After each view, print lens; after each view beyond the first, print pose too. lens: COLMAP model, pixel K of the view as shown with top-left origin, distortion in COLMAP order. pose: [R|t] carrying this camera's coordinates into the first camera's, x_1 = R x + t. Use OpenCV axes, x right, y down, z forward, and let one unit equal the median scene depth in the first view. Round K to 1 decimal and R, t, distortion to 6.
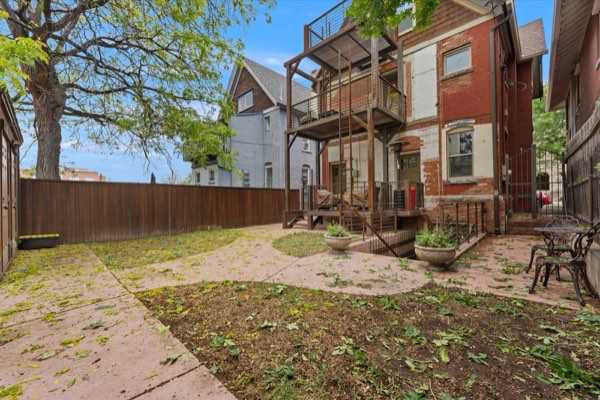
lens RADIAL K [[242.0, 0, 300.0], [0, 242.0, 200.0], [0, 0, 1]] dist [-0.000810, -0.000134]
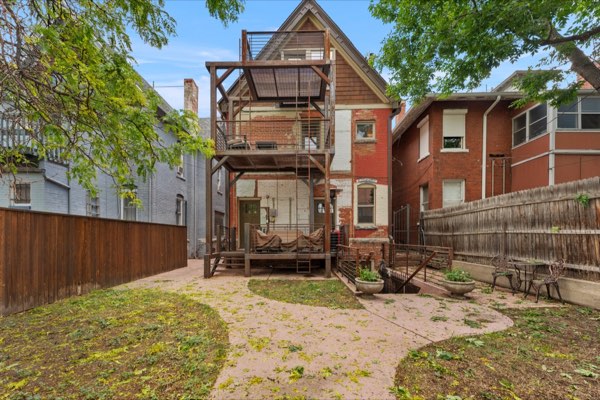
lens RADIAL K [[249.7, 0, 297.4], [0, 249.7, 237.1], [0, 0, 1]] dist [-0.000469, -0.000041]
pose [[0.740222, 0.013307, 0.672231, -0.451345], [-0.012584, 0.999903, -0.005936, -0.011588], [-0.672245, -0.004065, 0.740318, 0.265464]]
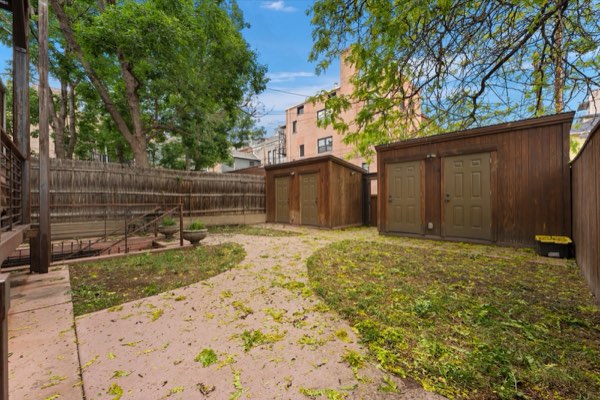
lens RADIAL K [[239.5, 0, 300.0], [0, 239.5, 200.0], [0, 0, 1]] dist [0.000027, -0.000018]
pose [[-0.999362, 0.022692, 0.027568, -0.226258], [0.022162, 0.999566, -0.019391, 0.021836], [-0.027996, -0.018768, -0.999432, 1.278380]]
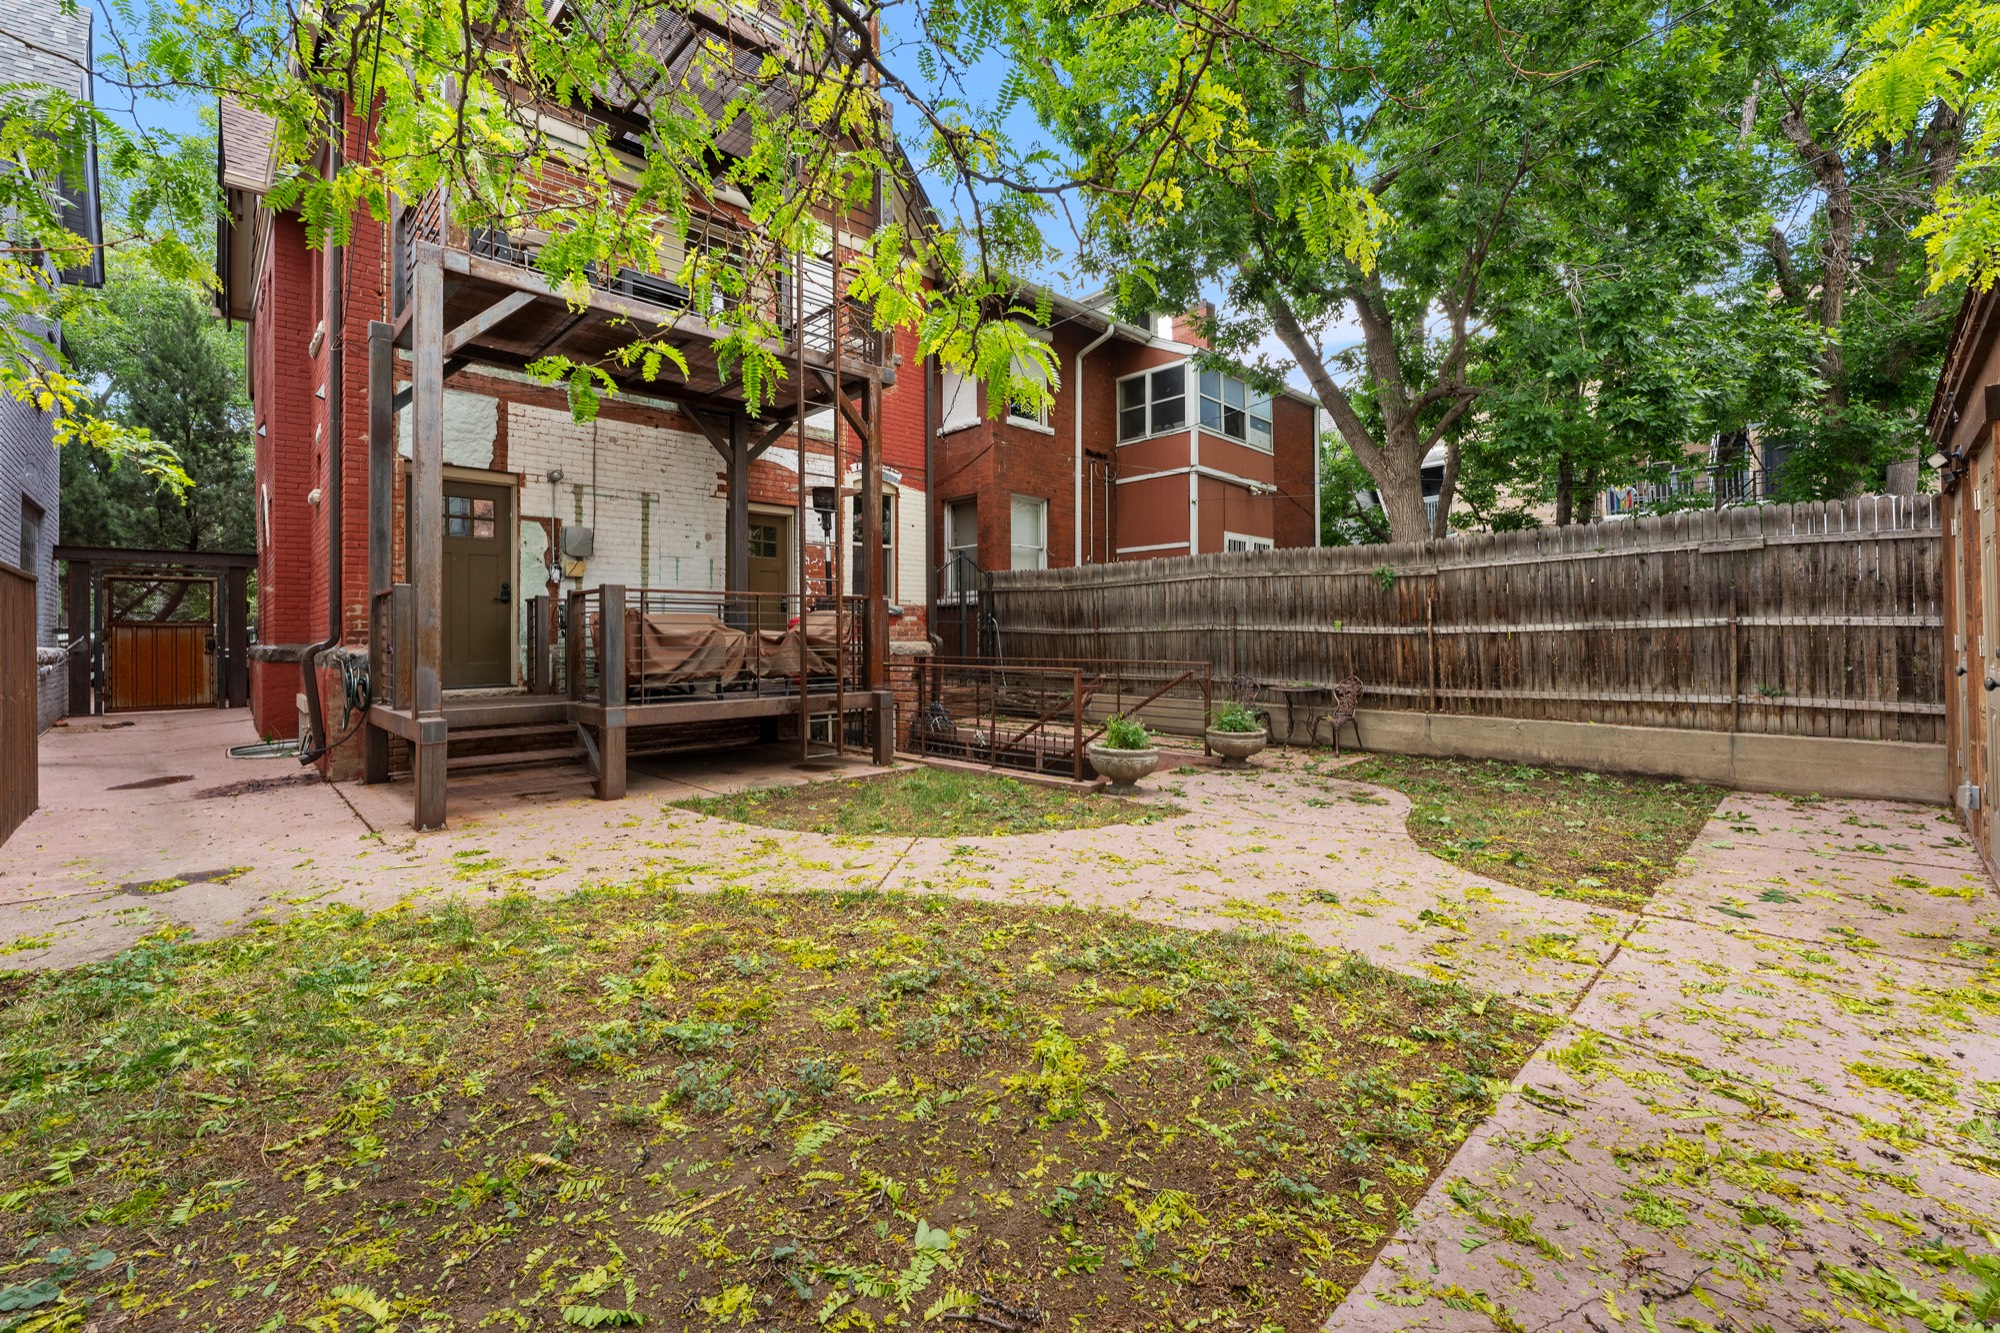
lens RADIAL K [[829.6, 0, 994.0], [0, 829.6, 615.1], [0, 0, 1]] dist [0.000796, 0.000232]
pose [[0.043242, 0.041442, 0.998205, -0.726355], [-0.005270, 0.999135, -0.041252, -0.006815], [-0.999051, -0.003477, 0.043423, 0.693555]]
